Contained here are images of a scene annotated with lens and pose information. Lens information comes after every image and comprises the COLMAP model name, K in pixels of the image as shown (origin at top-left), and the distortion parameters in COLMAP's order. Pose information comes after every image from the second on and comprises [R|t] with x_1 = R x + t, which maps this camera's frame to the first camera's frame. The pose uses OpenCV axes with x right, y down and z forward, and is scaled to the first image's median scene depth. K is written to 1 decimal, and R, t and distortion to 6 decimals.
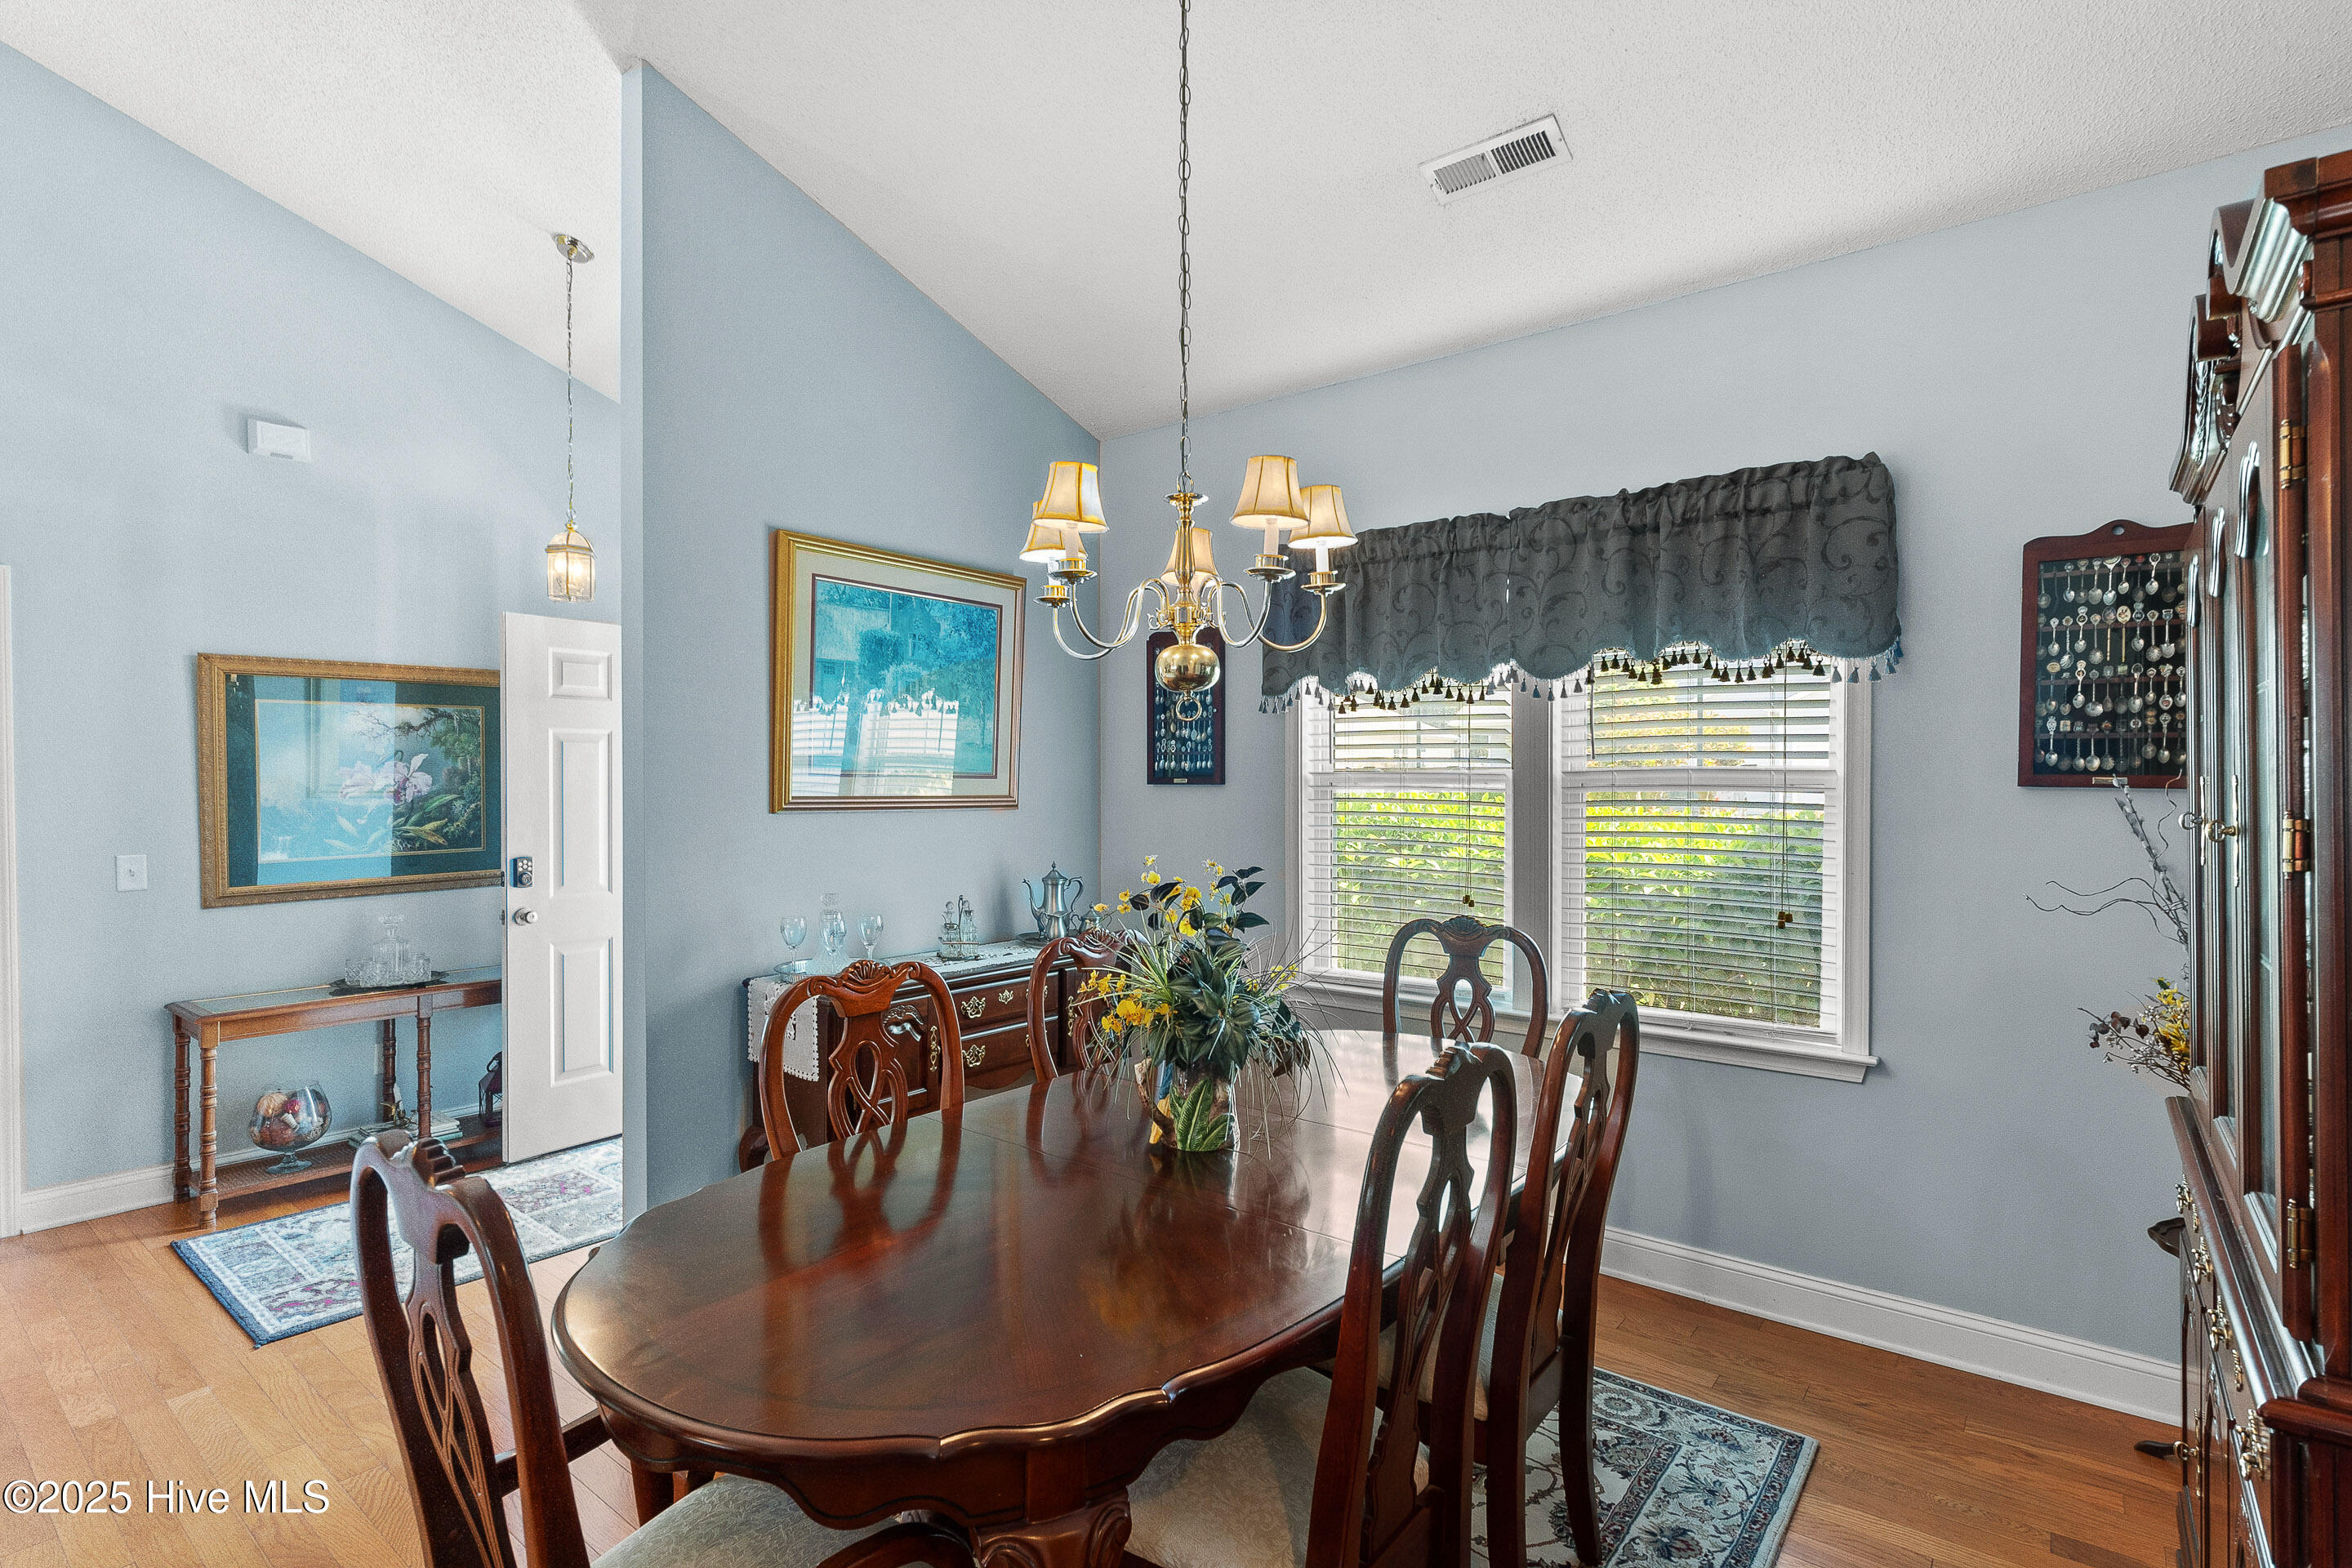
lens RADIAL K [[1108.5, 0, 1187.6], [0, 1108.5, 779.5], [0, 0, 1]] dist [-0.000603, -0.000090]
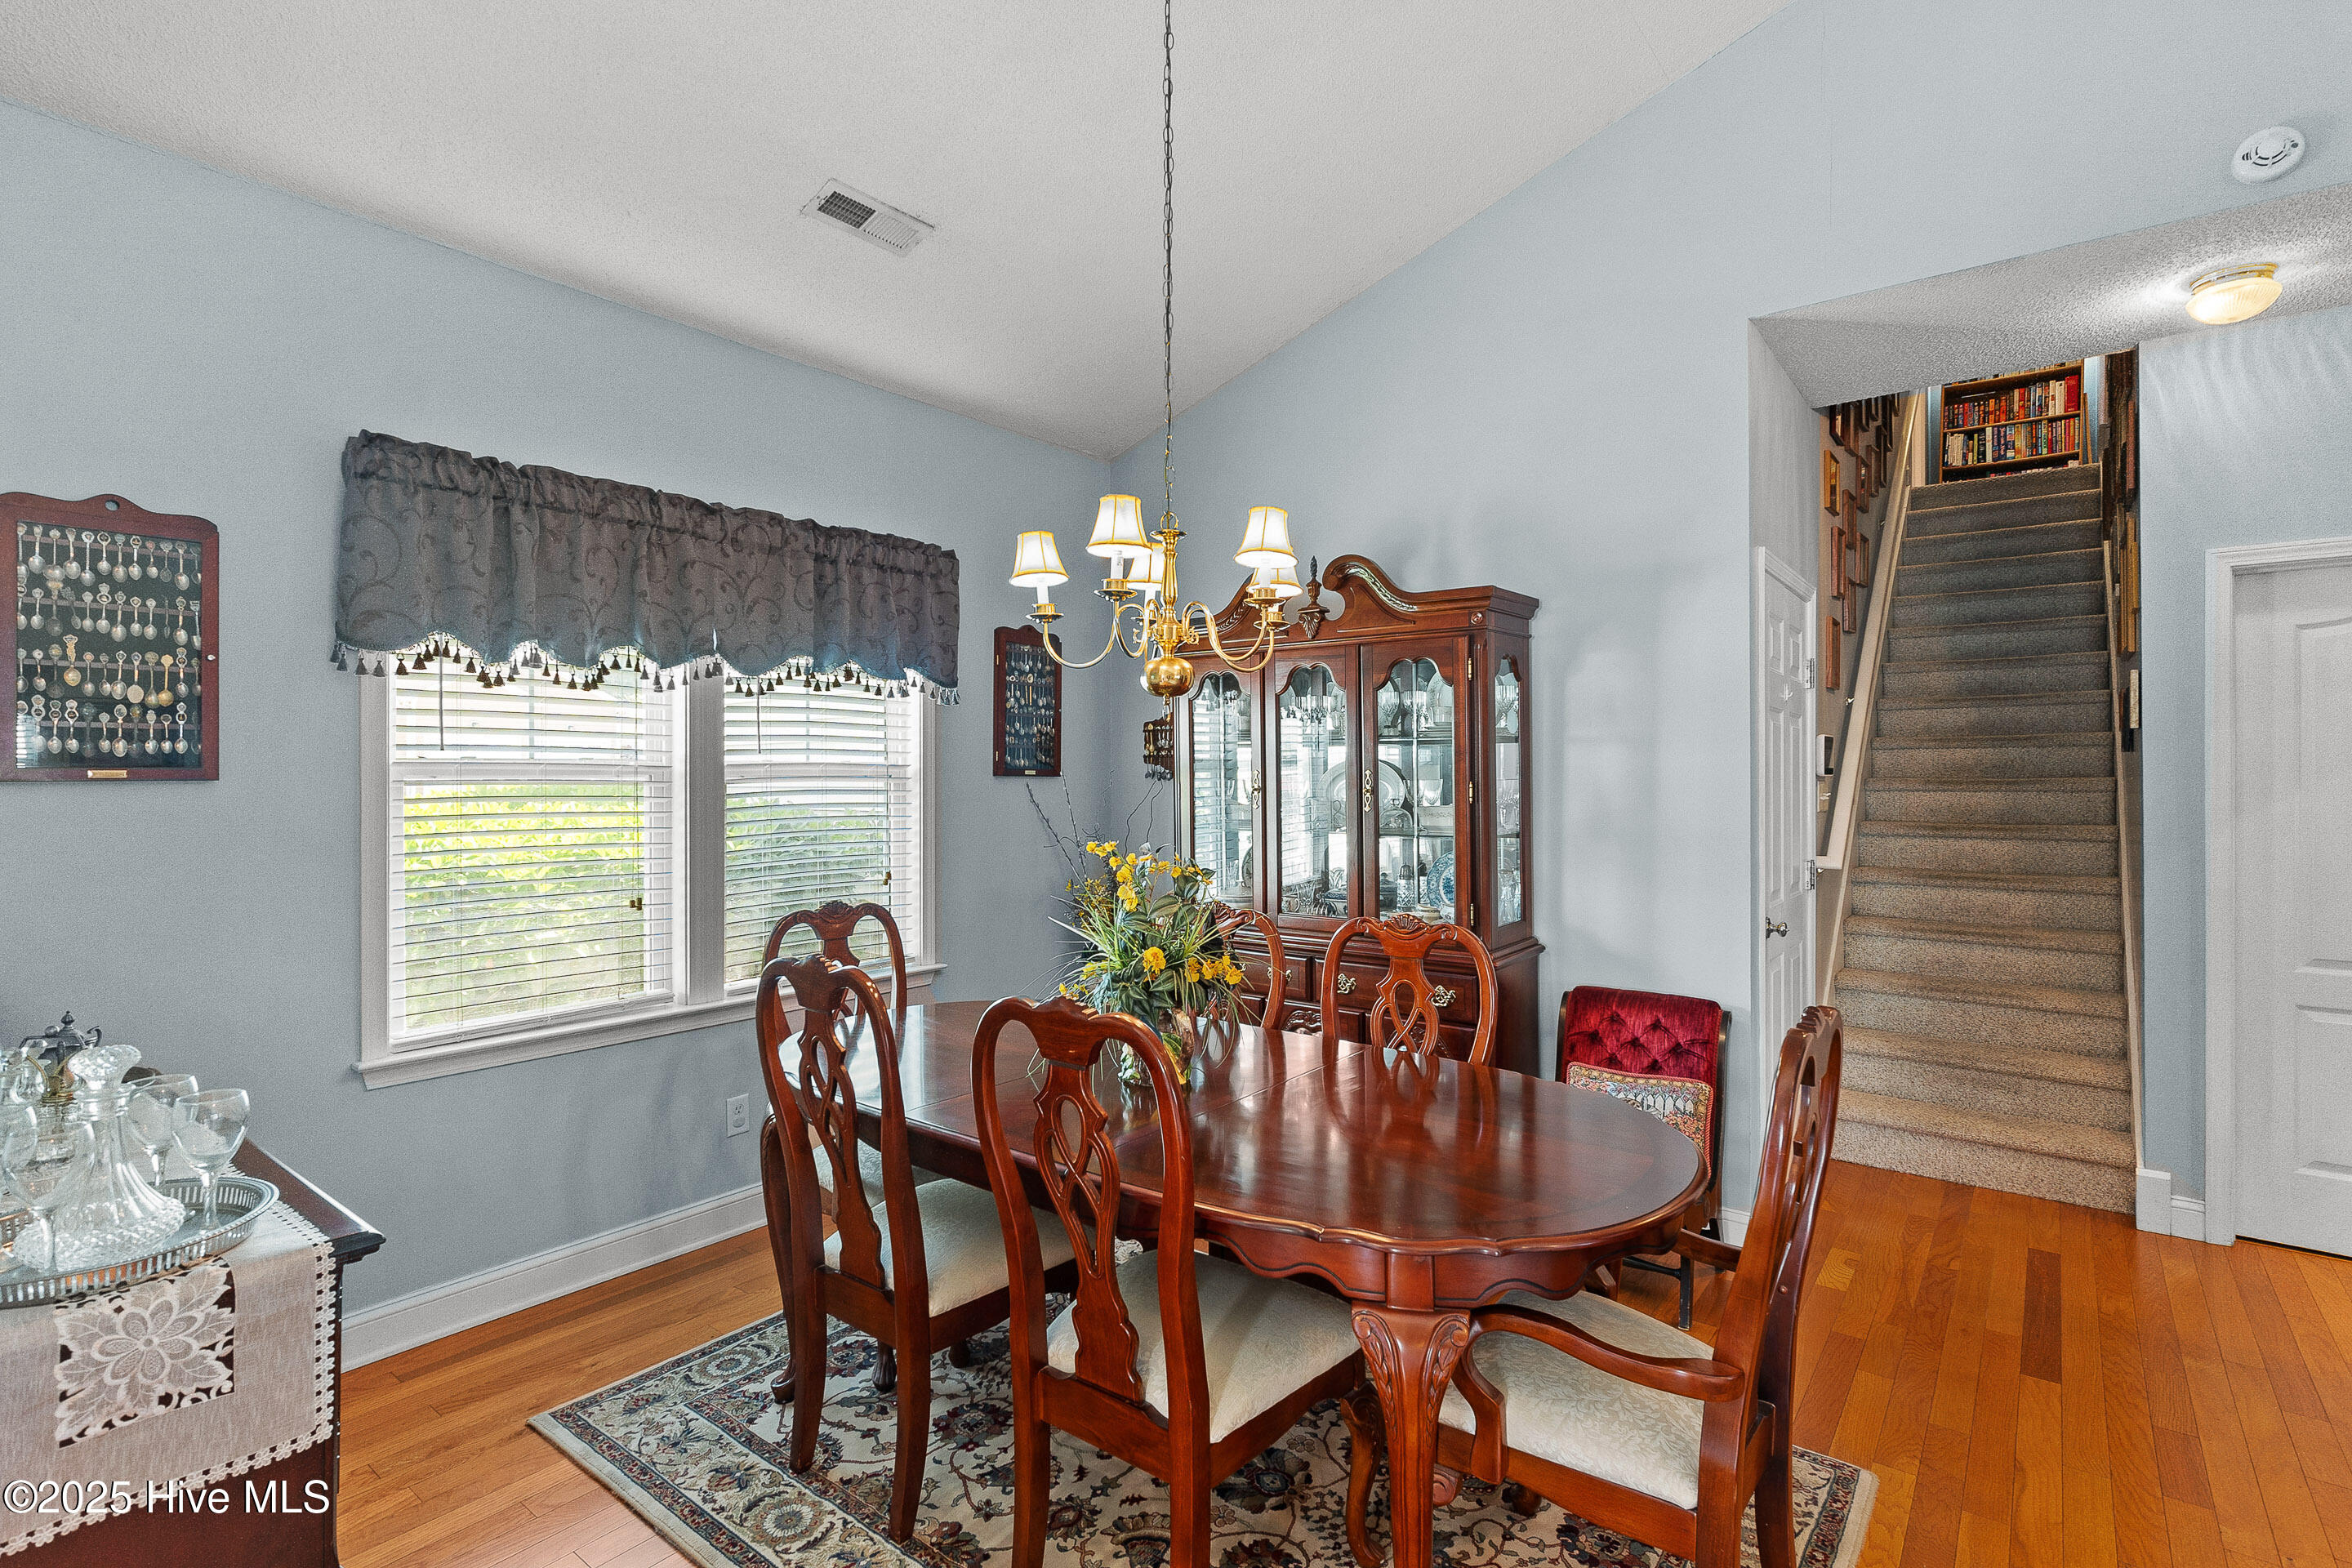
lens RADIAL K [[1135.3, 0, 1182.3], [0, 1135.3, 767.0], [0, 0, 1]] dist [0.000504, 0.000053]
pose [[0.002093, 0.004367, 0.999988, -0.767759], [-0.000049, 0.999990, -0.004367, -0.000354], [-0.999998, -0.000040, 0.002093, 0.604555]]
